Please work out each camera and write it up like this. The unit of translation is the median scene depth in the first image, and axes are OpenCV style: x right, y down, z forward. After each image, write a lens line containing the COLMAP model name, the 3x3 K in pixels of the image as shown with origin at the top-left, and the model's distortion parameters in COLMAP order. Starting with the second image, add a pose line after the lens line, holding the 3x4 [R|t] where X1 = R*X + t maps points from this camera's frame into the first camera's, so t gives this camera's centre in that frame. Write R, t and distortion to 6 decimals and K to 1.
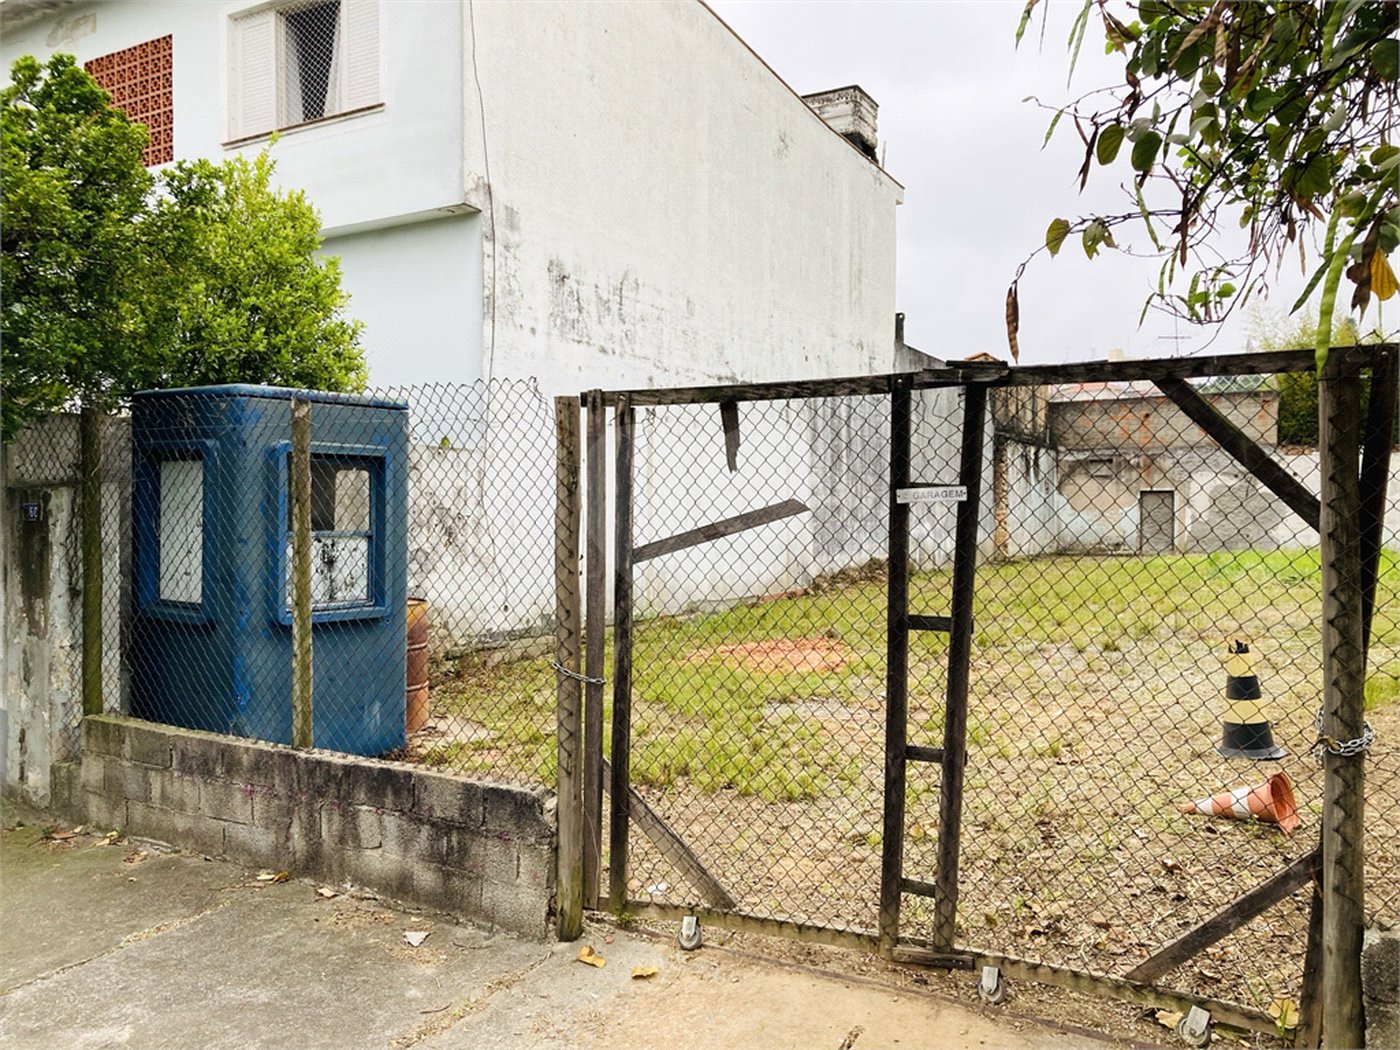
lens RADIAL K [[1147.9, 0, 693.1], [0, 1147.9, 530.8], [0, 0, 1]] dist [0.022756, -0.010121]
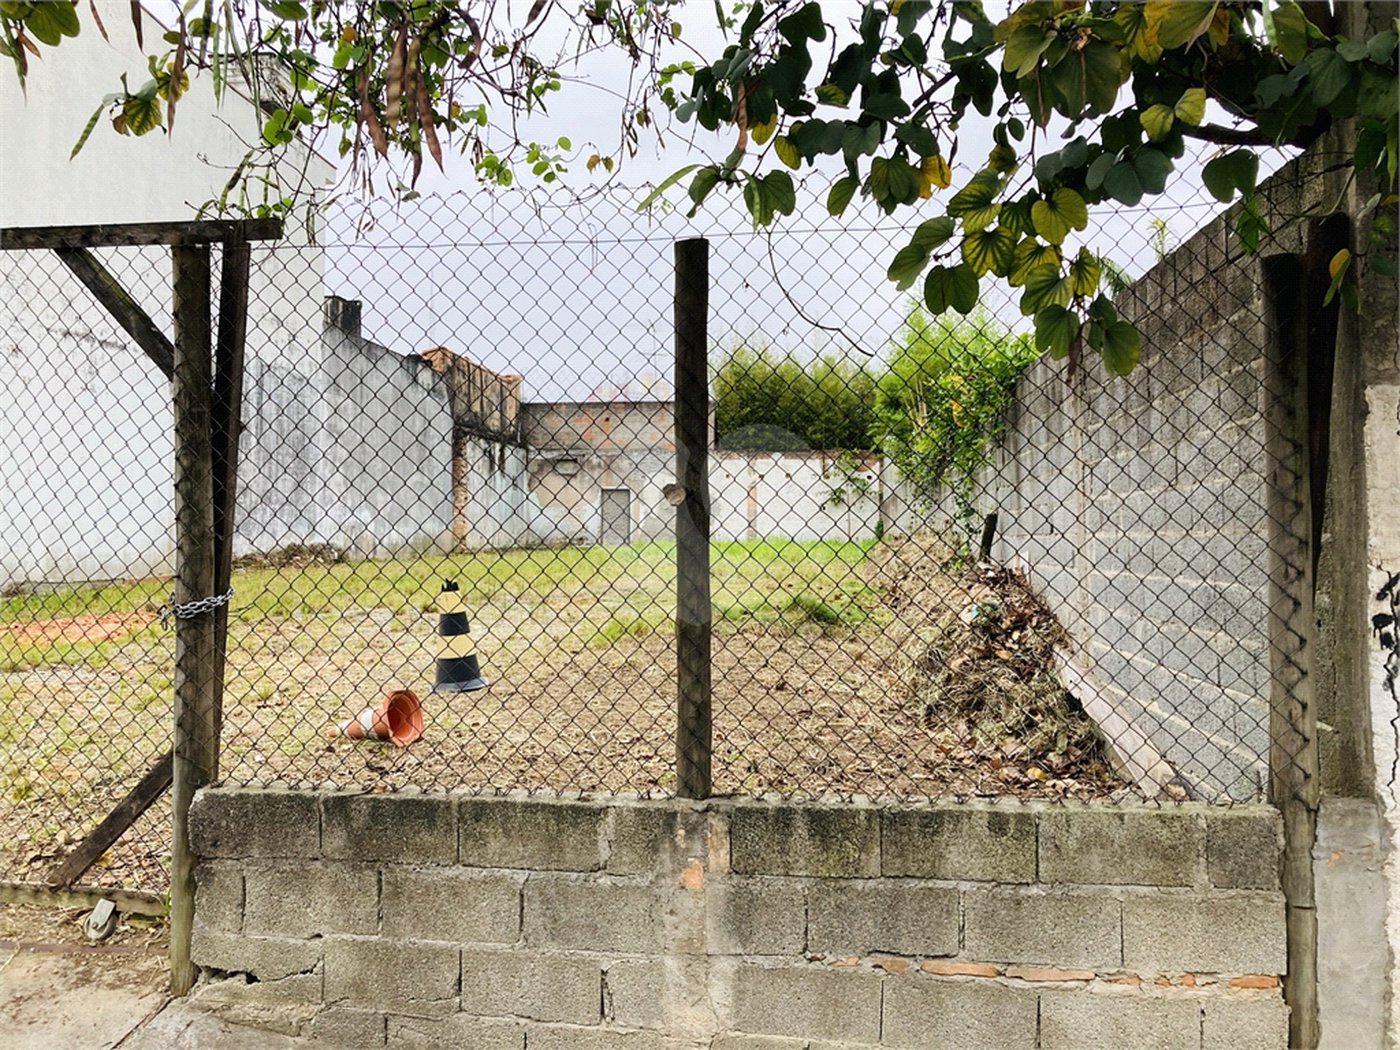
lens RADIAL K [[1143.8, 0, 703.4], [0, 1143.8, 513.0], [0, 0, 1]] dist [0.016599, 0.002469]
pose [[0.921223, 0.011496, 0.388865, 0.364429], [-0.001847, 0.999681, -0.025177, 0.078379], [-0.389030, 0.022475, 0.920951, -0.063561]]
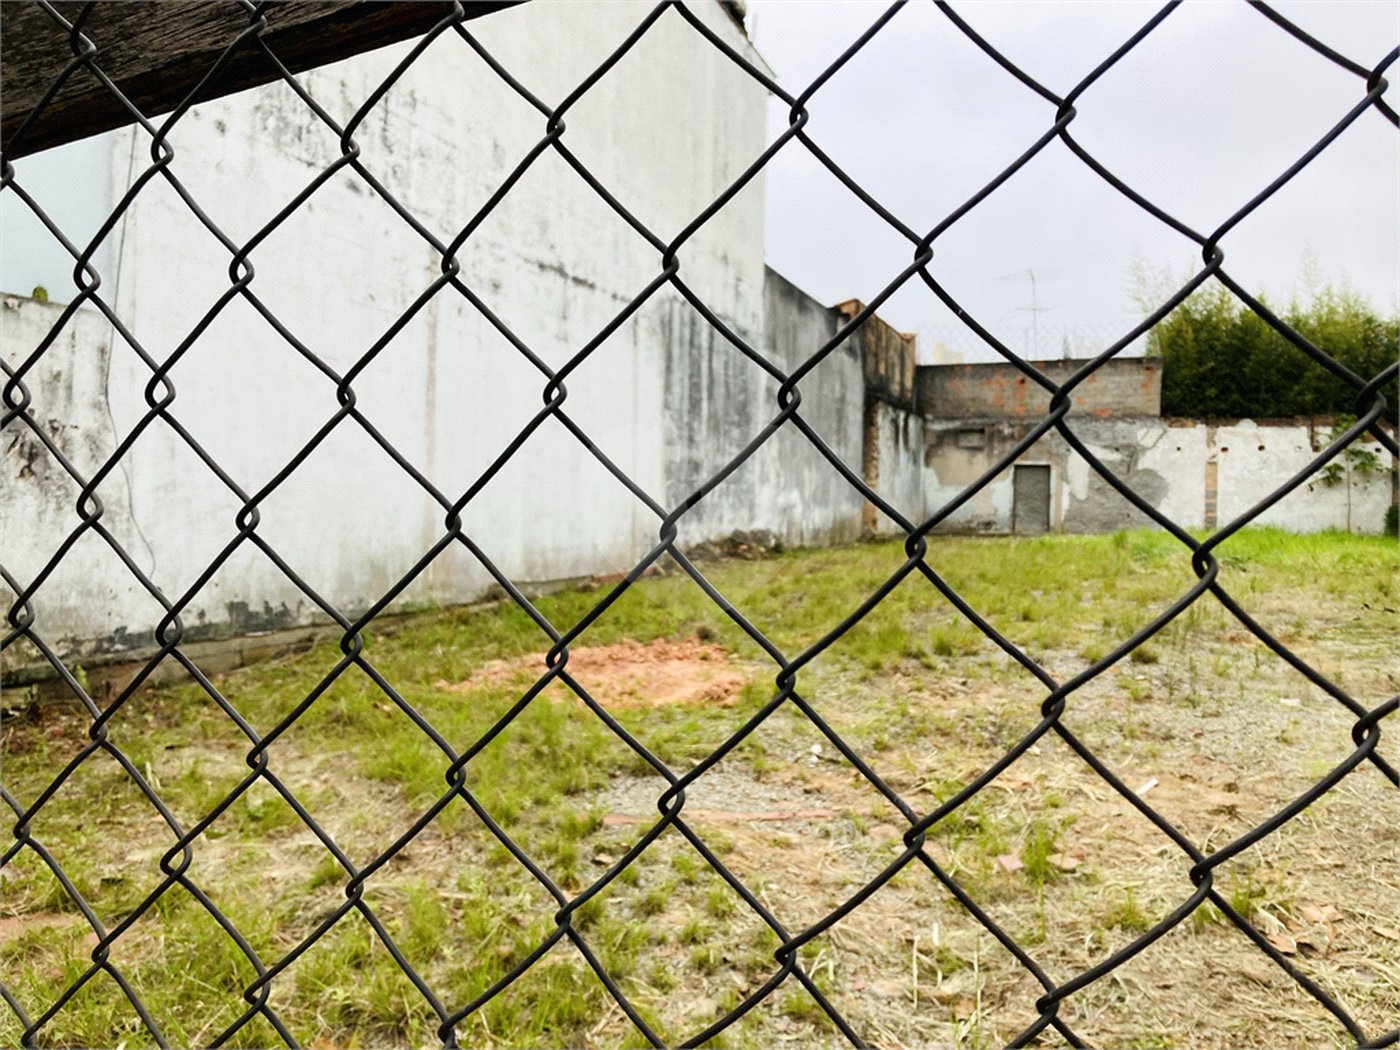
lens RADIAL K [[1153.2, 0, 688.9], [0, 1153.2, 517.6], [0, 0, 1]] dist [0.043536, -0.062730]
pose [[0.989722, 0.015082, 0.142205, 0.039295], [-0.015598, 0.999875, 0.002517, 0.049013], [-0.142149, -0.004709, 0.989834, 0.763731]]
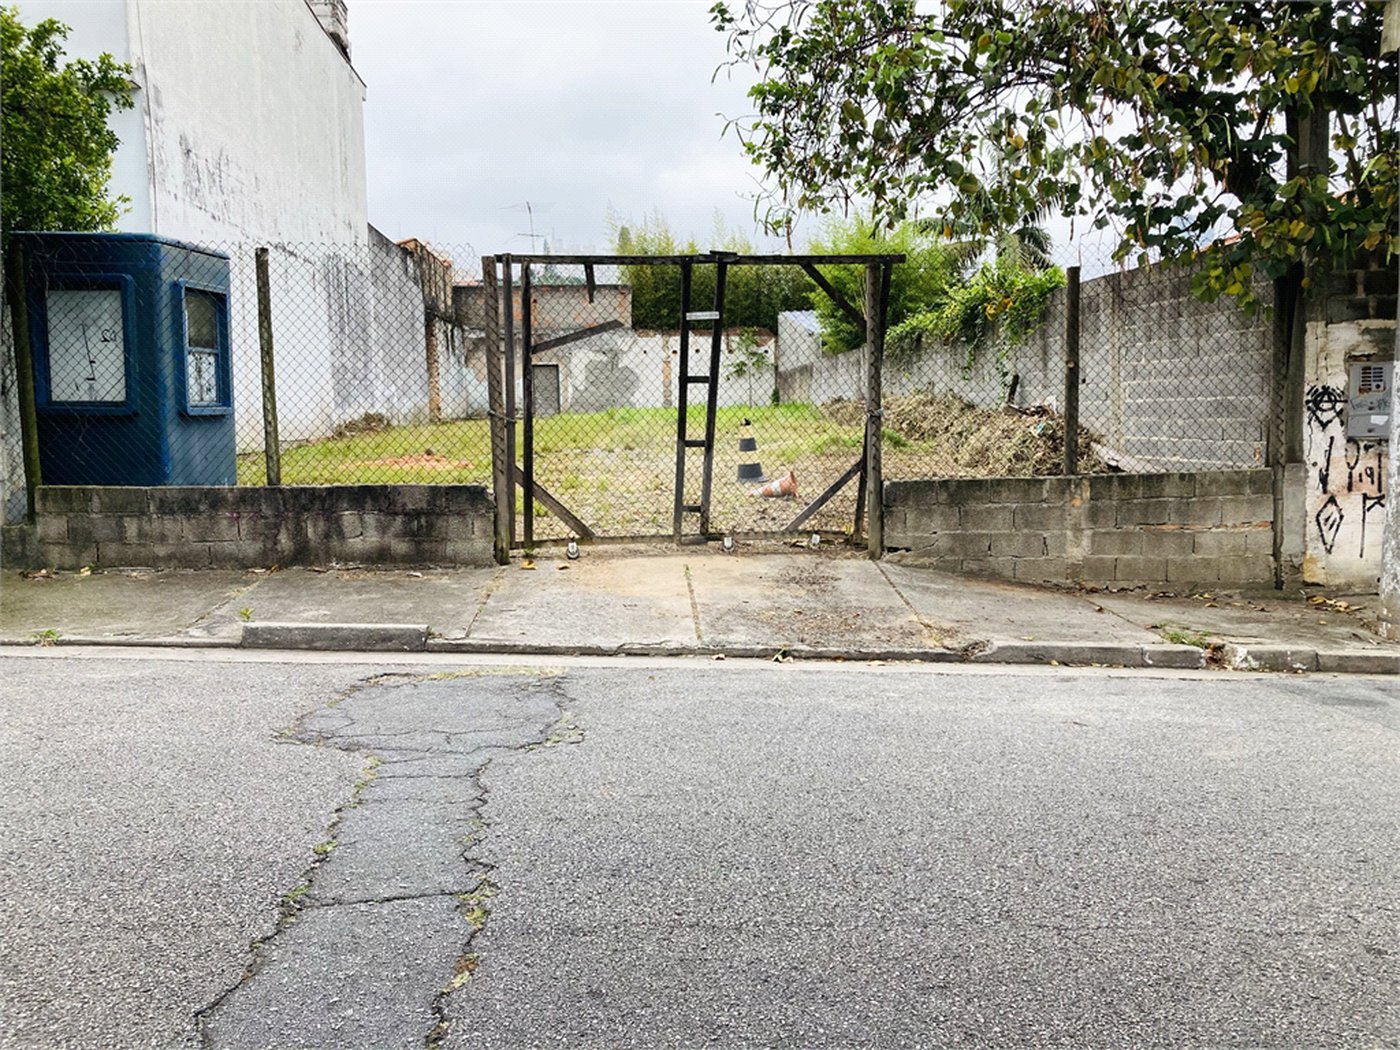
lens RADIAL K [[1143.7, 0, 687.6], [0, 1143.7, 524.6], [0, 0, 1]] dist [0.021221, -0.011172]
pose [[0.839778, -0.069121, 0.538512, -0.735824], [0.020242, 0.995159, 0.096169, 0.113150], [-0.542552, -0.069860, 0.837112, -0.575271]]
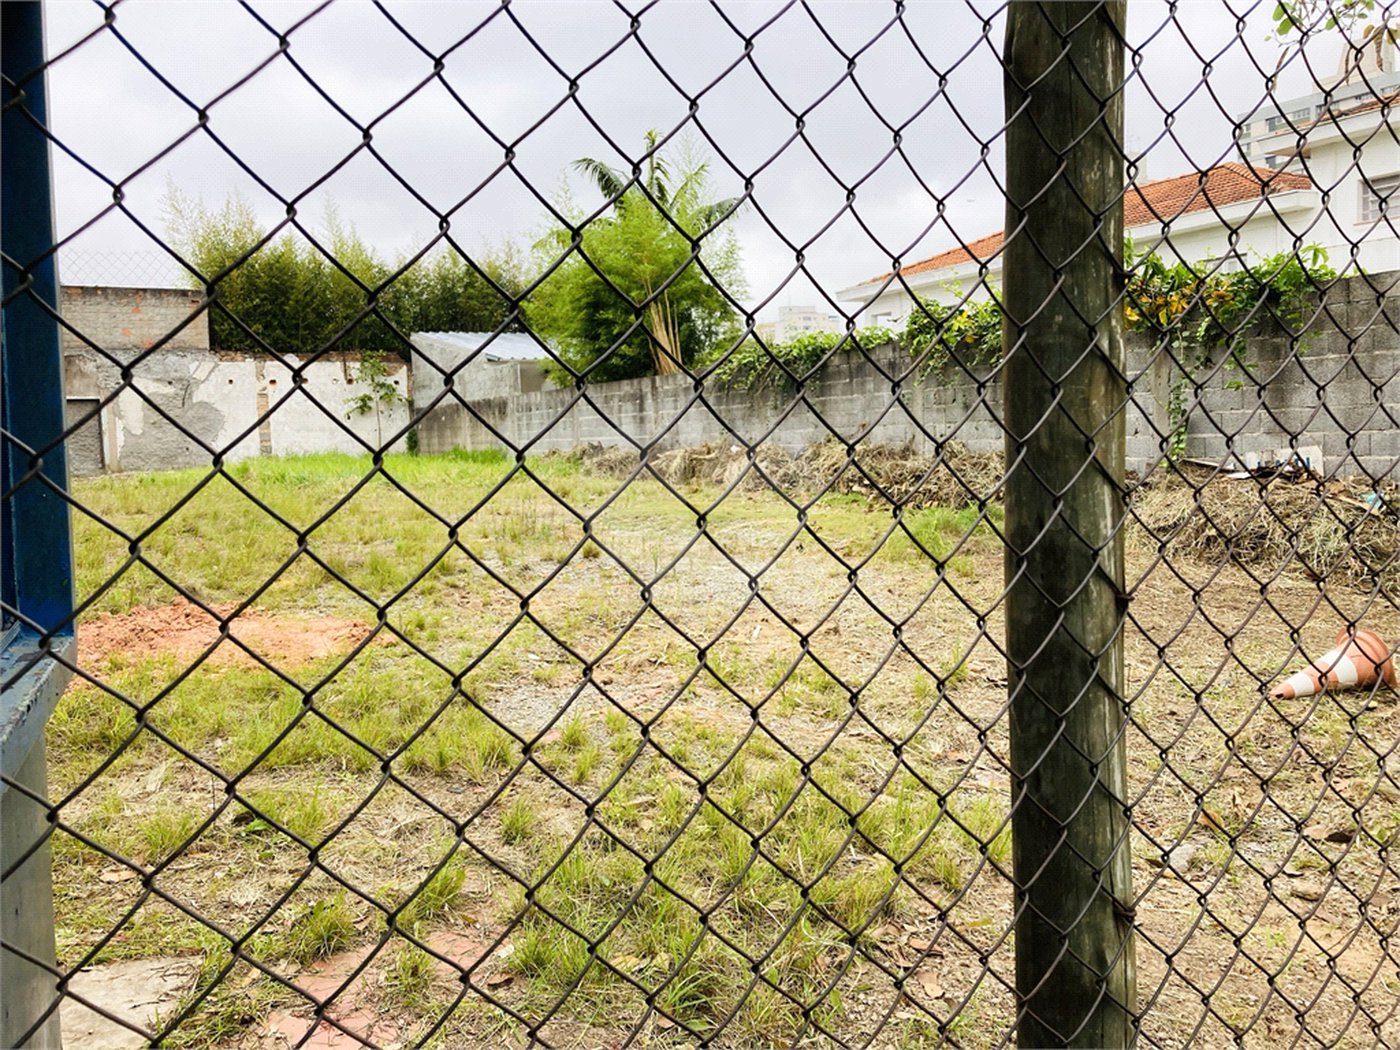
lens RADIAL K [[1164.7, 0, 661.6], [0, 1164.7, 527.5], [0, 0, 1]] dist [0.022219, -0.003242]
pose [[0.531571, -0.089652, 0.842256, -0.574688], [0.039699, 0.995927, 0.080954, 0.033614], [-0.846083, -0.009596, 0.532965, 0.999336]]
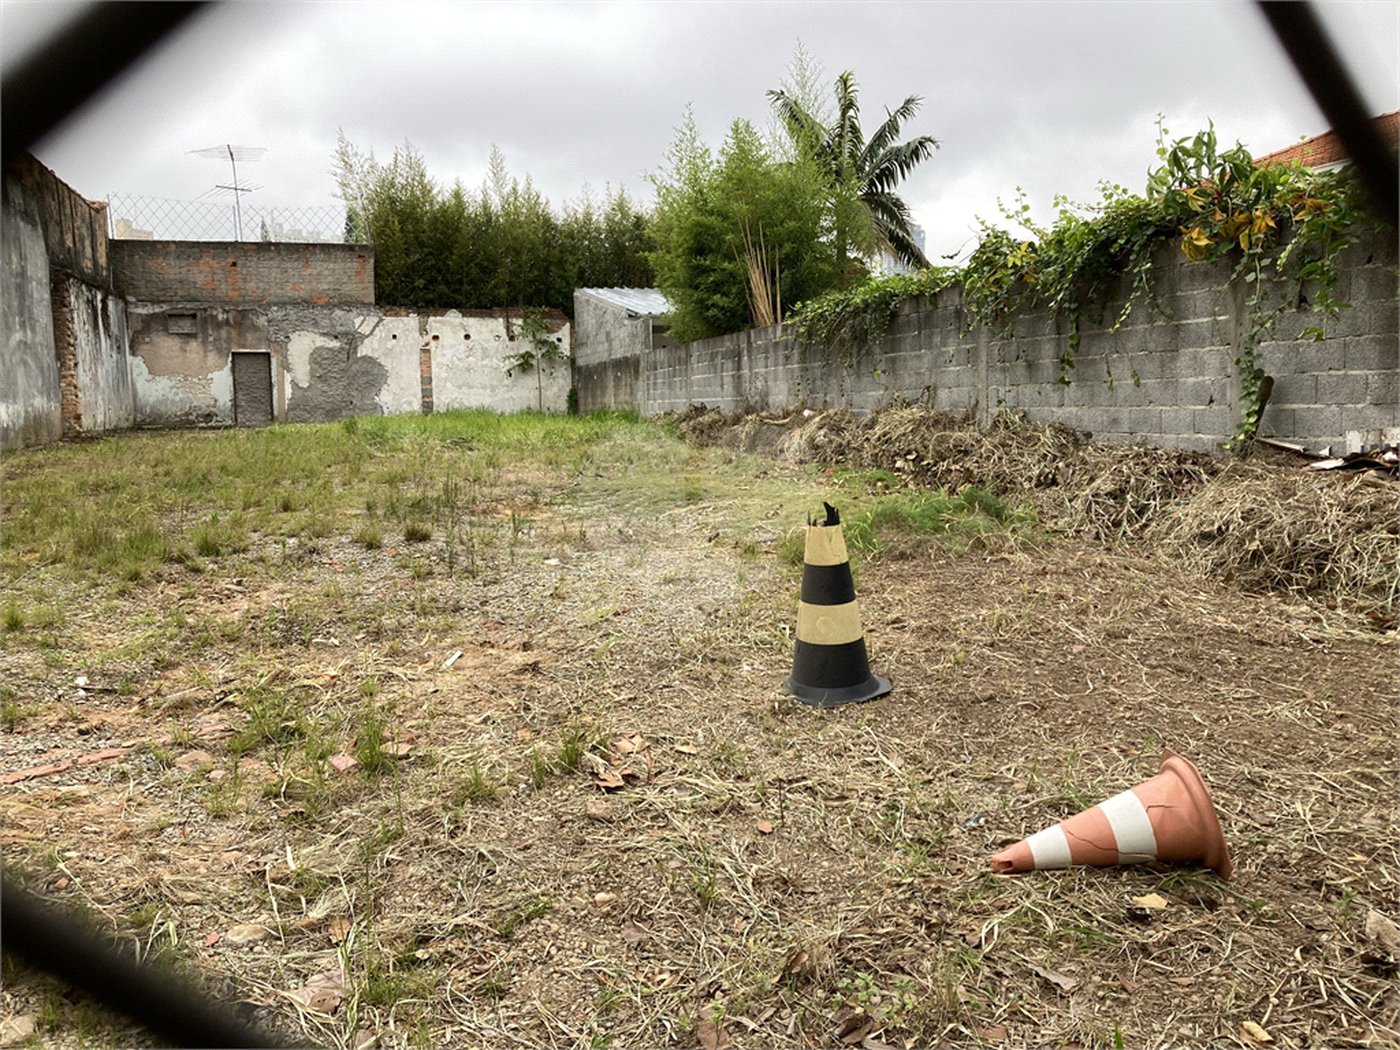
lens RADIAL K [[1148.2, 0, 683.3], [0, 1148.2, 526.0], [0, 0, 1]] dist [0.017779, -0.006208]
pose [[0.700277, -0.086900, 0.708563, 0.016906], [0.017490, 0.994354, 0.104665, 0.057582], [-0.713657, -0.060902, 0.697842, 0.841772]]
